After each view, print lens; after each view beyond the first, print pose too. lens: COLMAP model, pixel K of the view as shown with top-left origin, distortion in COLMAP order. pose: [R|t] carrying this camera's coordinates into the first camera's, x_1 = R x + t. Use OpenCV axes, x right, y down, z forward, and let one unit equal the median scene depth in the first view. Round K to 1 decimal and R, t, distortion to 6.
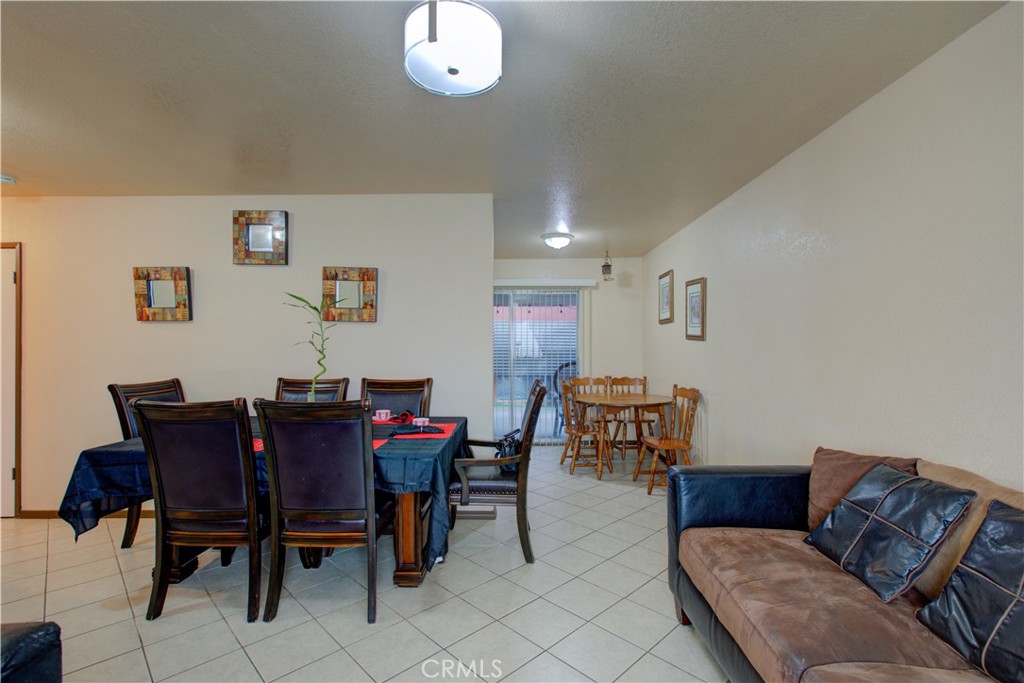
lens RADIAL K [[469.5, 0, 514.7], [0, 469.5, 344.8], [0, 0, 1]] dist [0.002094, 0.001881]
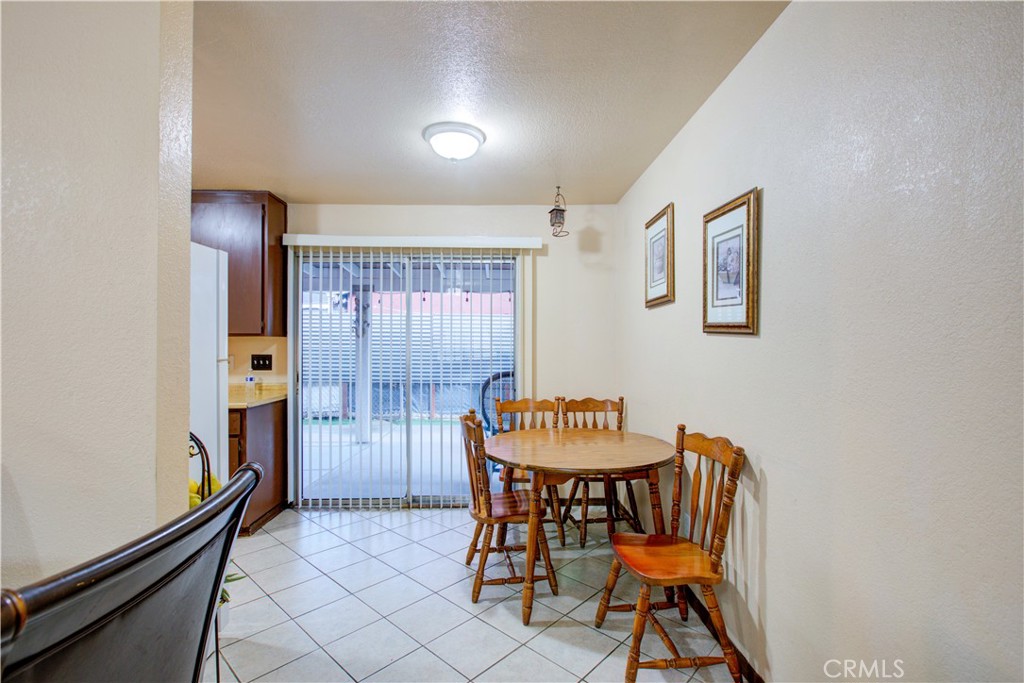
lens RADIAL K [[469.5, 0, 512.4], [0, 469.5, 344.4], [0, 0, 1]] dist [0.002094, 0.001881]
pose [[0.999128, 0.003455, 0.041602, 0.156342], [-0.003351, 0.999991, -0.002559, 0.001664], [-0.041610, 0.002417, 0.999131, 0.558756]]
